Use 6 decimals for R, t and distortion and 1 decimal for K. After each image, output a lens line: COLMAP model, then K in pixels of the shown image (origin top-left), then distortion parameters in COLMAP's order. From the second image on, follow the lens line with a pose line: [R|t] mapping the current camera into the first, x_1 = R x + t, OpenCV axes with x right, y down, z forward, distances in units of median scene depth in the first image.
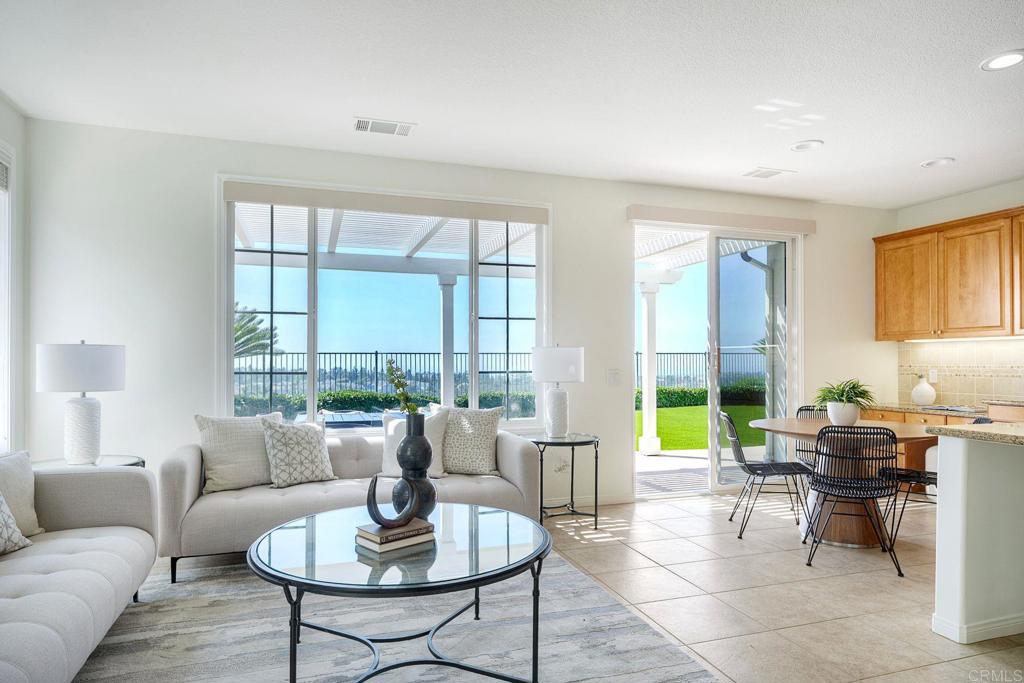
lens RADIAL K [[618.2, 0, 508.8], [0, 618.2, 356.0], [0, 0, 1]] dist [0.004344, 0.001741]
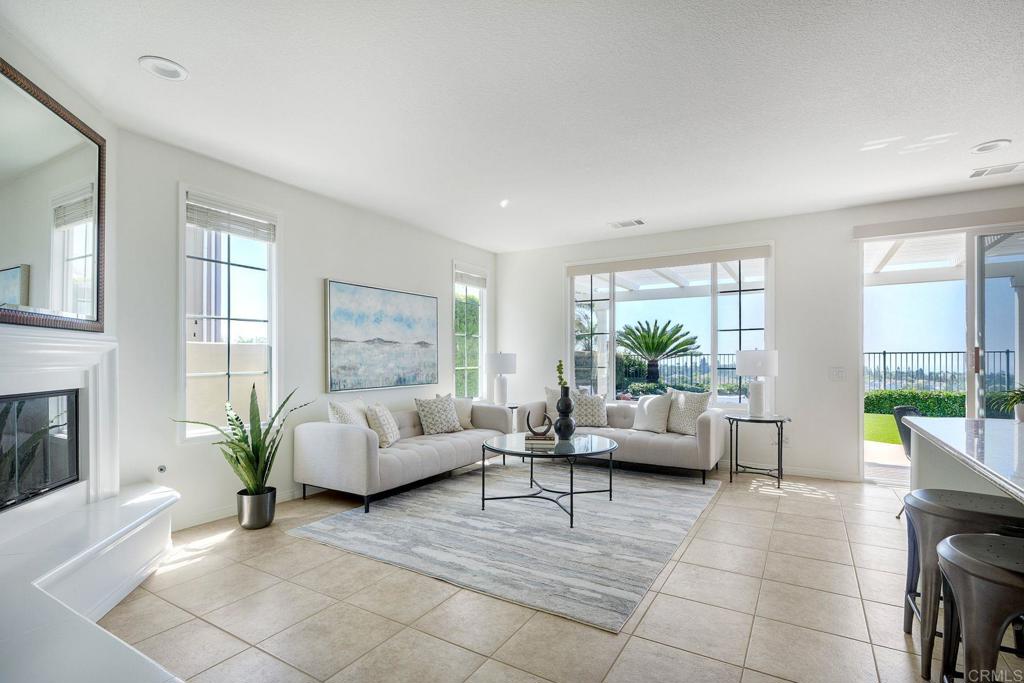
lens RADIAL K [[489.9, 0, 508.6], [0, 489.9, 354.8], [0, 0, 1]] dist [-0.001746, -0.000198]
pose [[0.645793, -0.008662, -0.763463, 0.552961], [0.006595, 0.999962, -0.005766, -0.002044], [0.763484, -0.001311, 0.645826, -0.112072]]
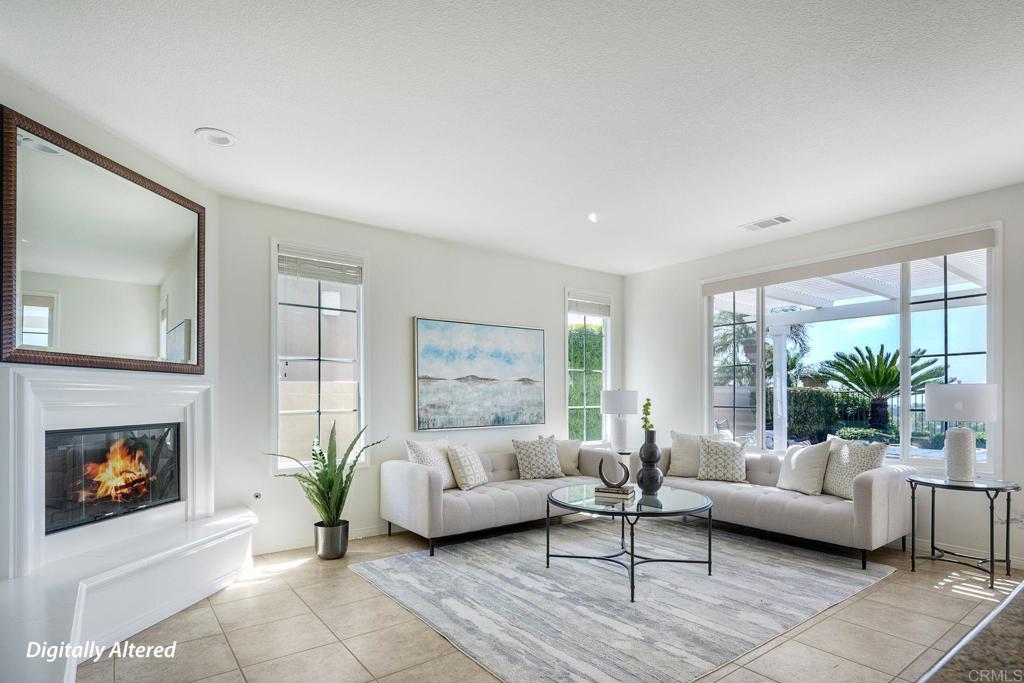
lens RADIAL K [[530.3, 0, 503.1], [0, 530.3, 393.2], [0, 0, 1]] dist [-0.001633, 0.000342]
pose [[0.309526, -0.009436, -0.950844, 0.631339], [0.008192, 0.999940, -0.007257, -0.000440], [0.950856, -0.005543, 0.309585, 0.094707]]
